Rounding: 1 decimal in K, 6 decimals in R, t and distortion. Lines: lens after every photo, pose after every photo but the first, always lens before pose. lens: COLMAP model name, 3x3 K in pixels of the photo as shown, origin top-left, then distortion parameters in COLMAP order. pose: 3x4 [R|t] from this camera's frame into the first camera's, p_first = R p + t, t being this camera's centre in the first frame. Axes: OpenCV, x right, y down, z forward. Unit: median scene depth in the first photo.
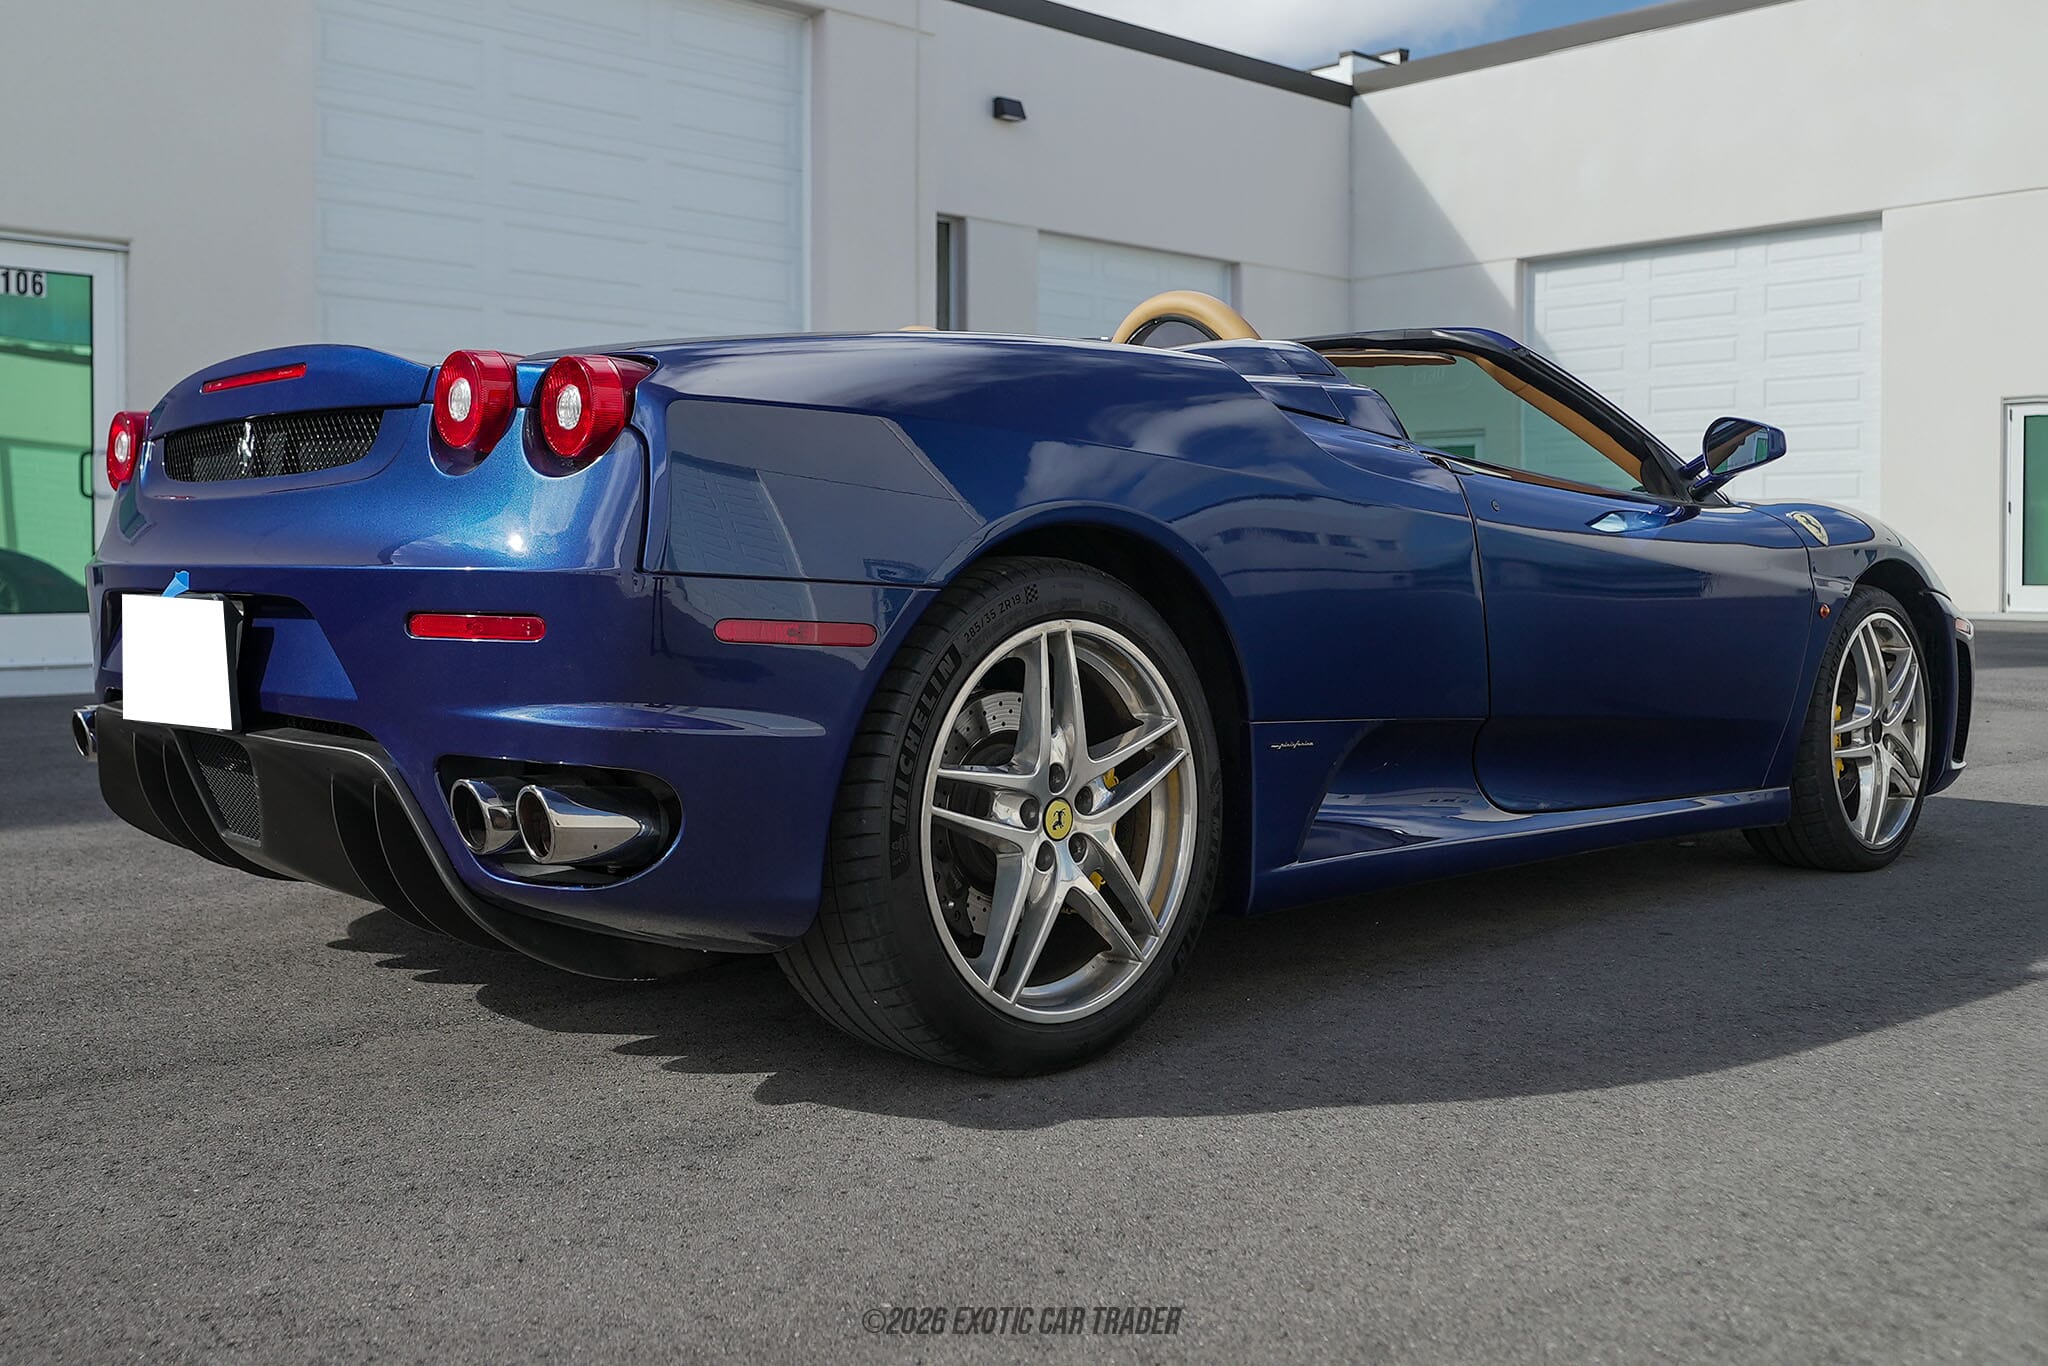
lens RADIAL K [[2054.5, 0, 993.0], [0, 2054.5, 614.3], [0, 0, 1]] dist [-0.010377, 0.000000]
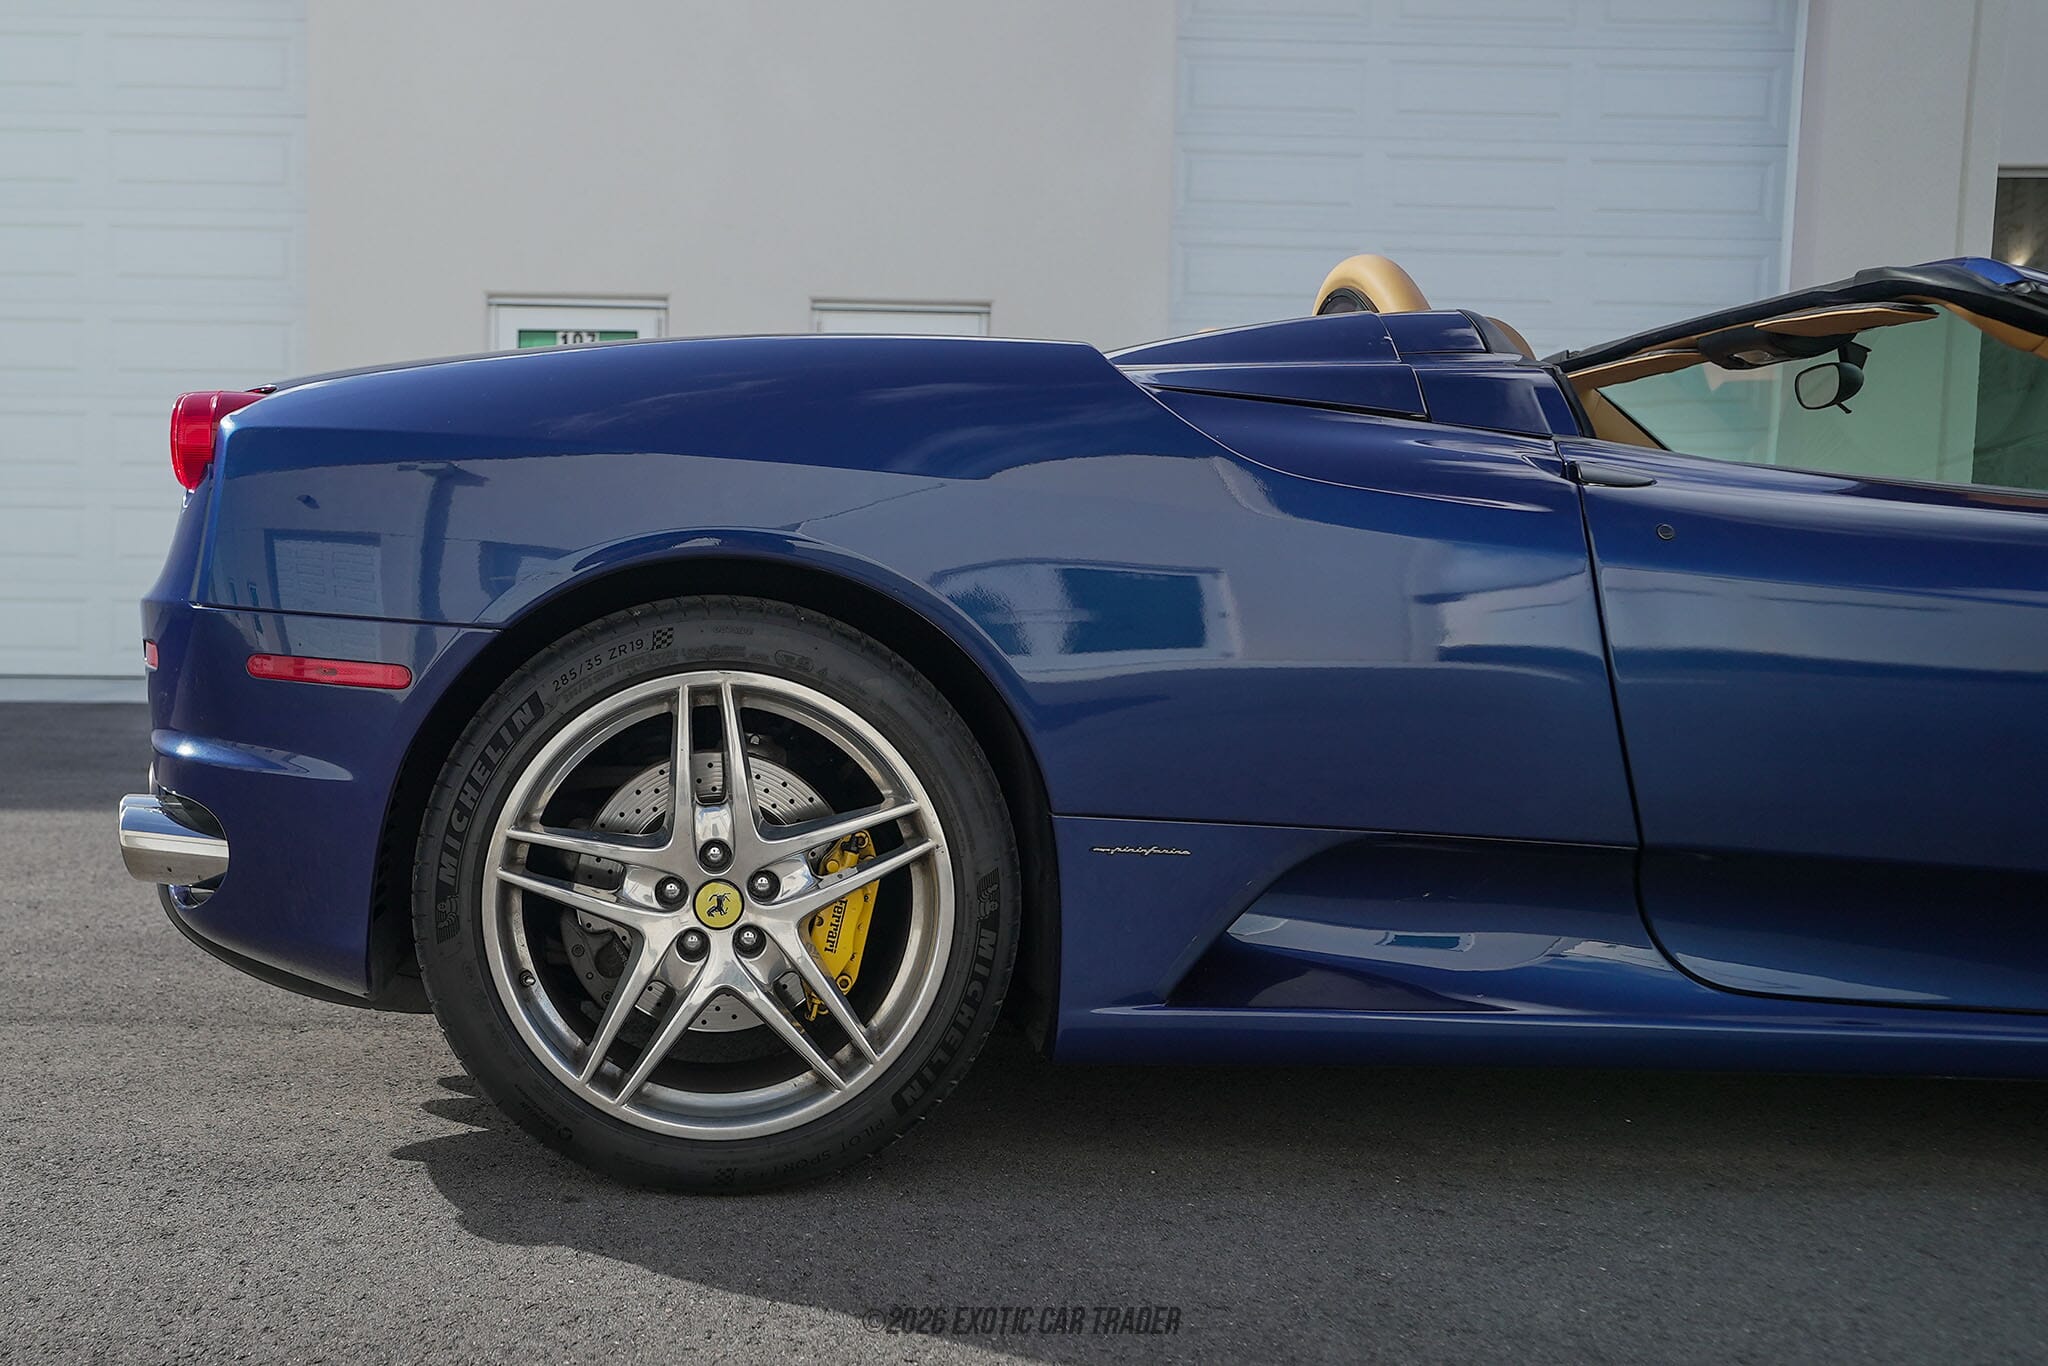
lens RADIAL K [[1956.2, 0, 865.6], [0, 1956.2, 759.5], [0, 0, 1]] dist [0.001124, 0.000000]
pose [[0.724710, 0.070612, -0.685426, 0.632805], [-0.033166, 0.997157, 0.067659, -0.017535], [0.688255, -0.026300, 0.724992, 0.457205]]
